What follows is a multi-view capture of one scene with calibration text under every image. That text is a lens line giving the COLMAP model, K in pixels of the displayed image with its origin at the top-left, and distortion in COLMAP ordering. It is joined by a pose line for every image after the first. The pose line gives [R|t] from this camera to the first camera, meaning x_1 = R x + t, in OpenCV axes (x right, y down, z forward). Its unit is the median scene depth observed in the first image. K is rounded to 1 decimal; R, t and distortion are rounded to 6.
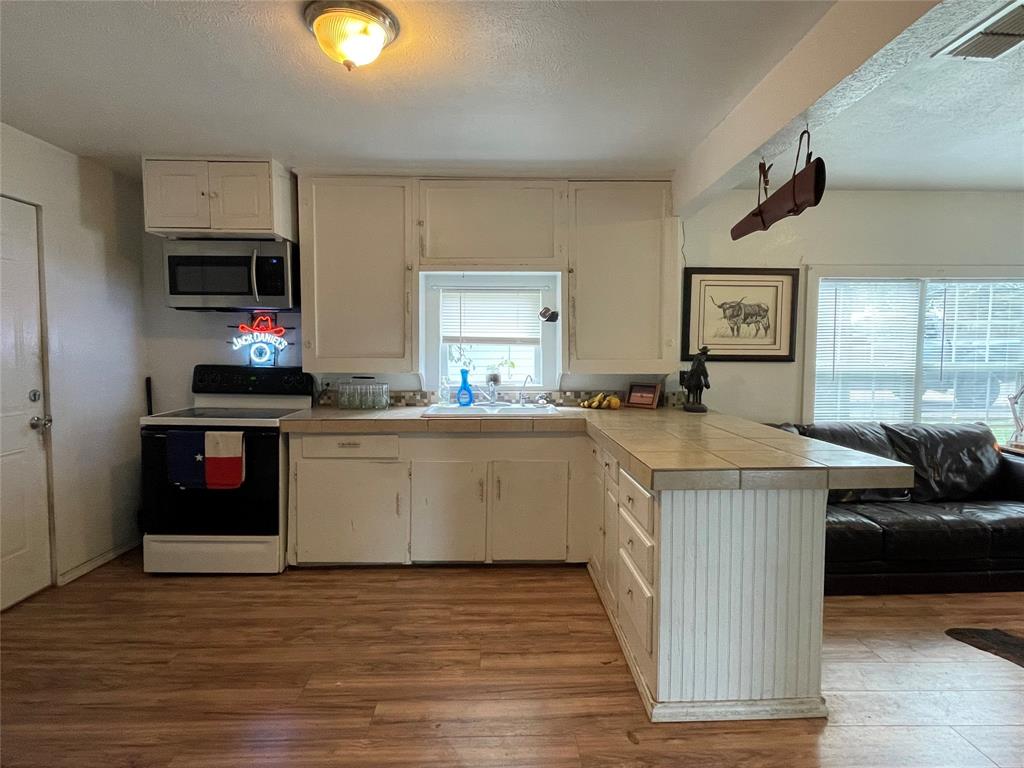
lens RADIAL K [[548.4, 0, 512.0], [0, 548.4, 384.0], [0, 0, 1]] dist [-0.001261, -0.000682]
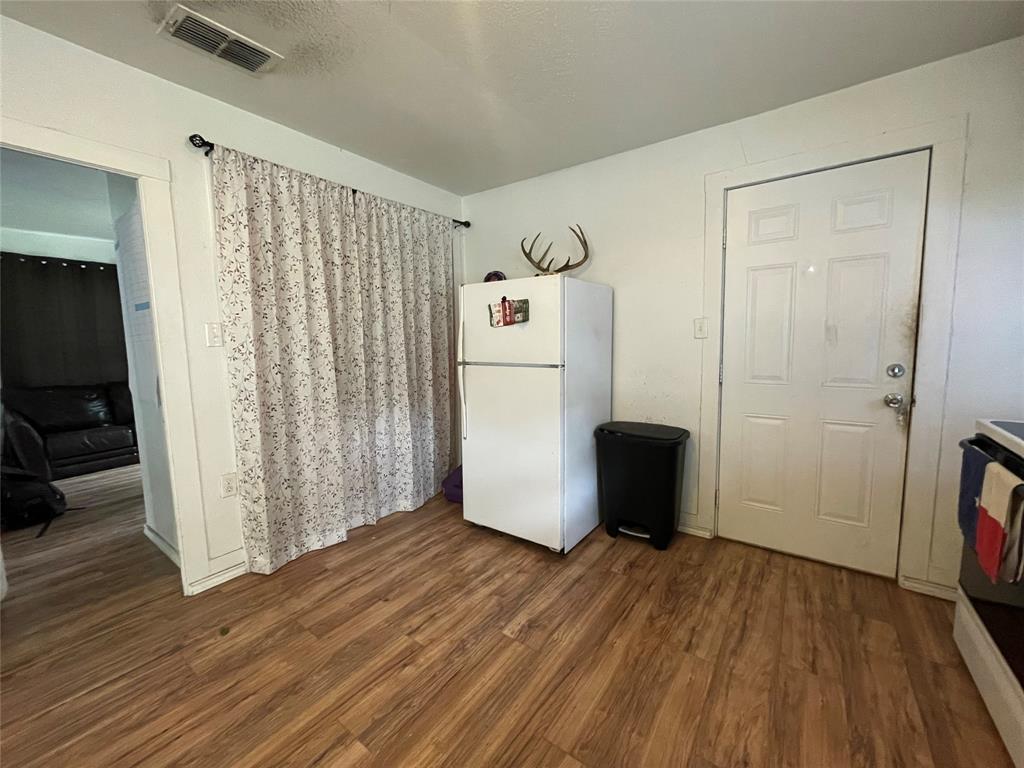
lens RADIAL K [[408.9, 0, 512.0], [0, 408.9, 384.0], [0, 0, 1]] dist [-0.001769, 0.000022]
pose [[-0.617048, 0.093969, -0.781295, 0.030758], [-0.029171, 0.989431, 0.142040, -0.019392], [0.786385, 0.110437, -0.607785, 0.507256]]
